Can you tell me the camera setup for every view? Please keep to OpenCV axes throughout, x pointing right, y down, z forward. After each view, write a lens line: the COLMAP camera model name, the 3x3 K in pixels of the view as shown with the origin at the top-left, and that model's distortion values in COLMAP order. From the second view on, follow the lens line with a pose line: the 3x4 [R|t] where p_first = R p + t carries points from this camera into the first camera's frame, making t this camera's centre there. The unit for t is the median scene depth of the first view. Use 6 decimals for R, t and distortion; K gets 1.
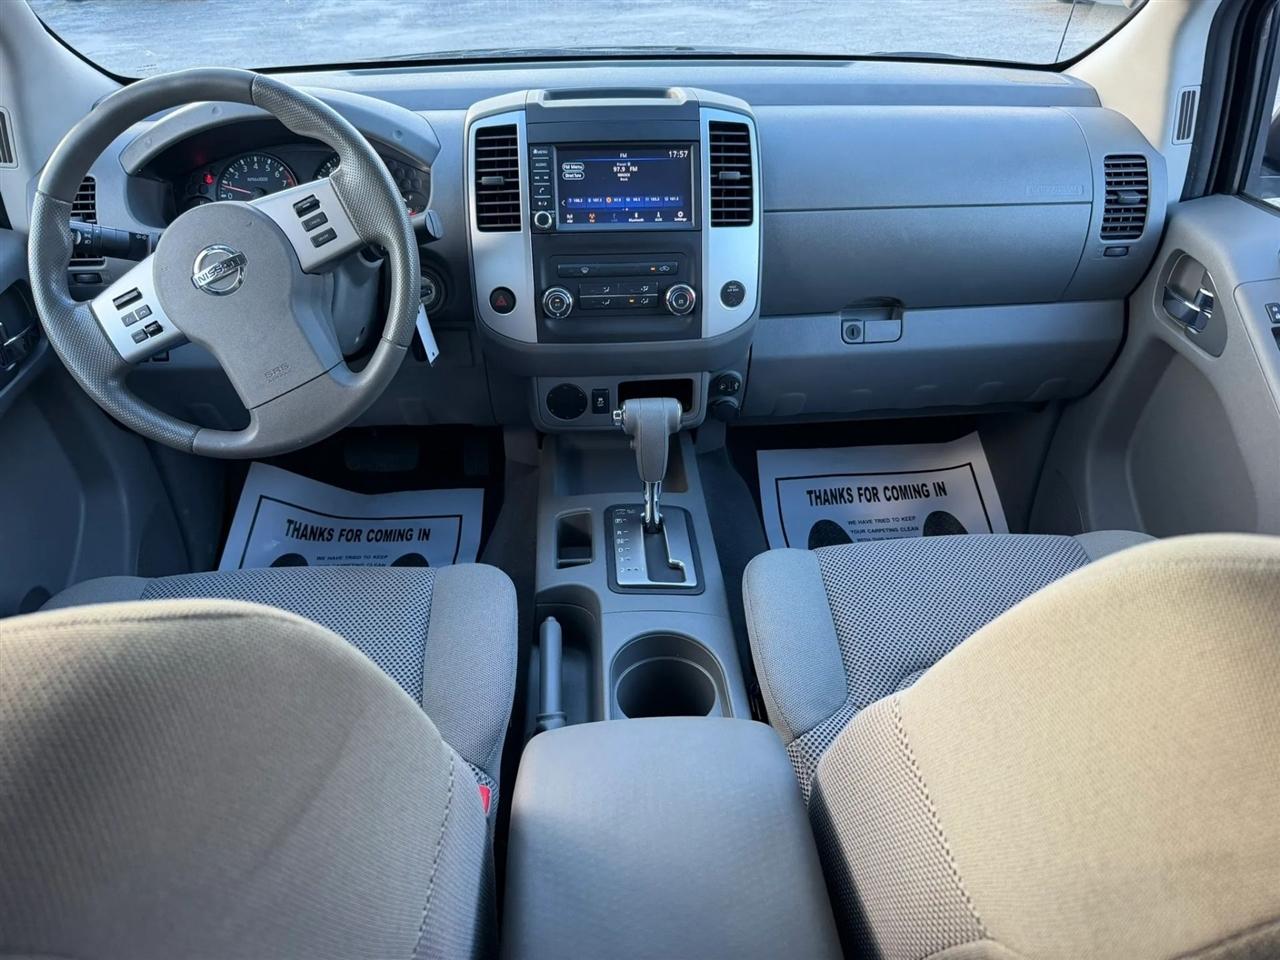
lens RADIAL K [[974.2, 0, 634.3], [0, 974.2, 498.4], [0, 0, 1]] dist [0.084133, -0.193164]
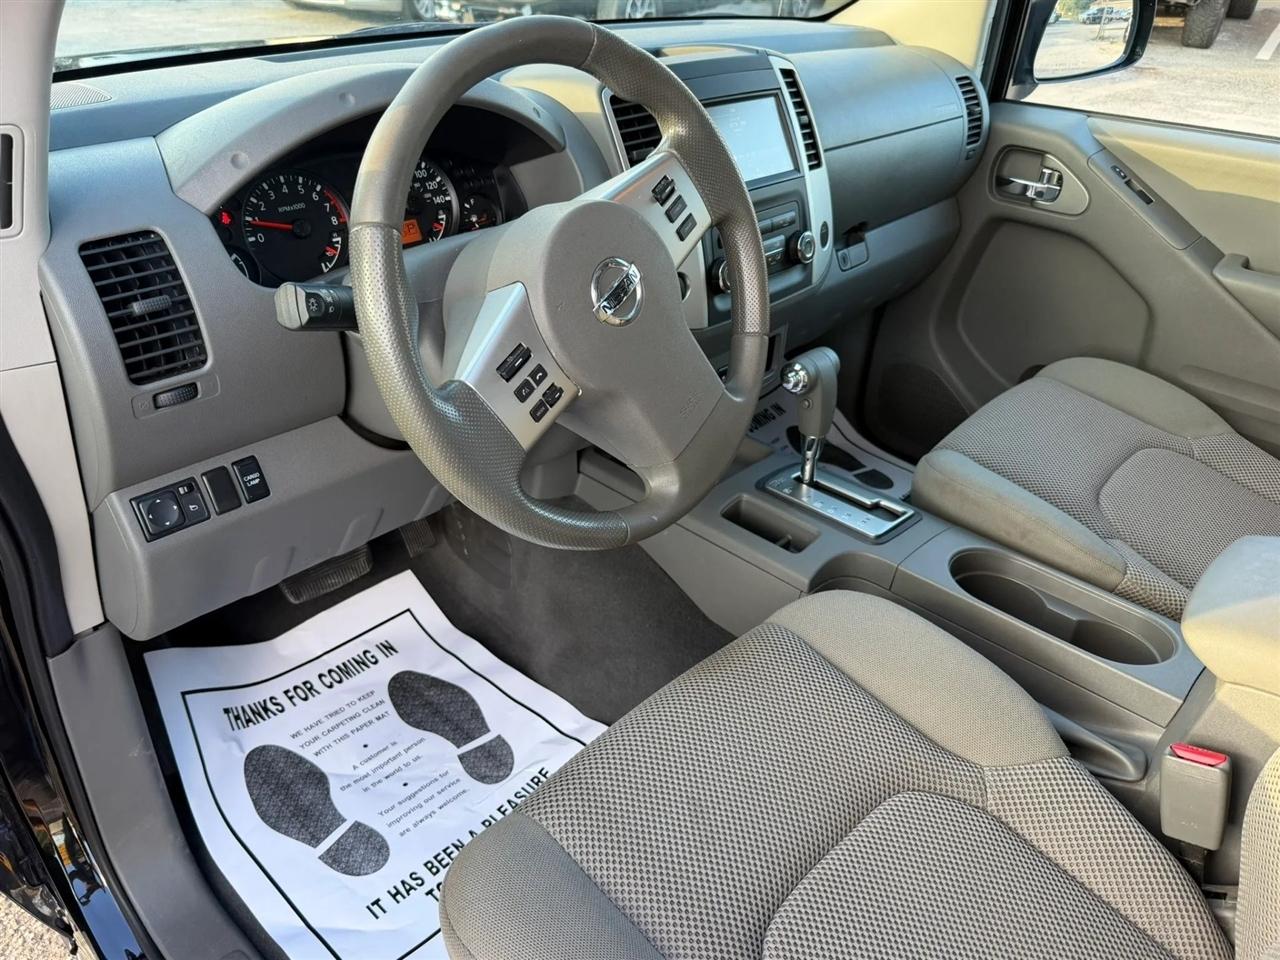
lens RADIAL K [[980.3, 0, 640.0], [0, 980.3, 480.0], [0, 0, 1]] dist [-0.003684, -0.001707]
pose [[0.719751, -0.327203, 0.612288, -0.757524], [0.347001, 0.933447, 0.090924, -0.135050], [-0.601289, 0.147022, 0.785389, 0.368202]]
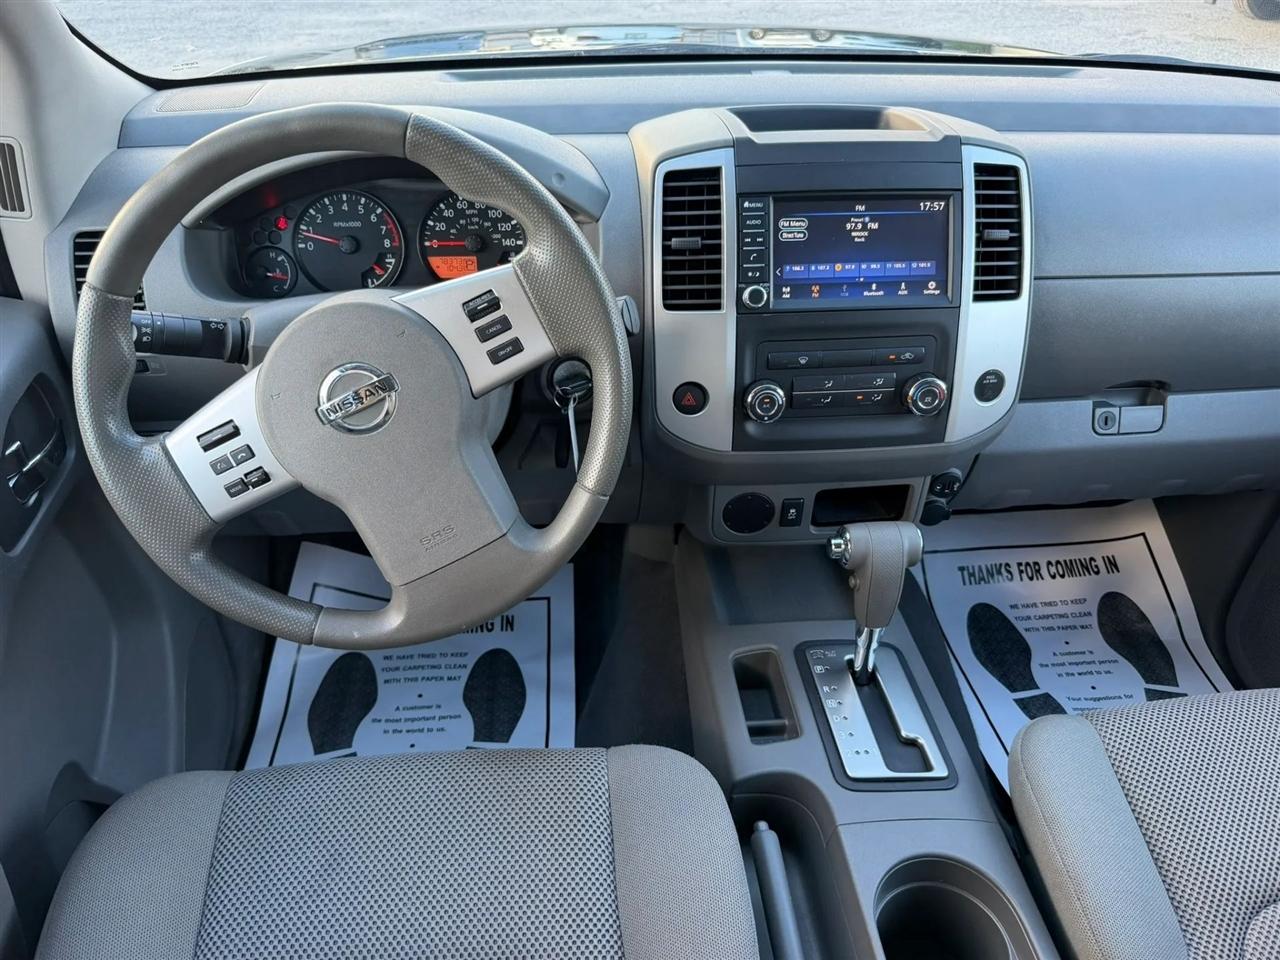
lens RADIAL K [[962.8, 0, 622.3], [0, 962.8, 485.4], [0, 0, 1]] dist [0.185728, -0.501084]
pose [[0.999475, -0.002773, 0.032273, -0.215636], [0.001786, 0.999531, 0.030572, -0.160513], [-0.032343, -0.030499, 0.999011, 0.253846]]
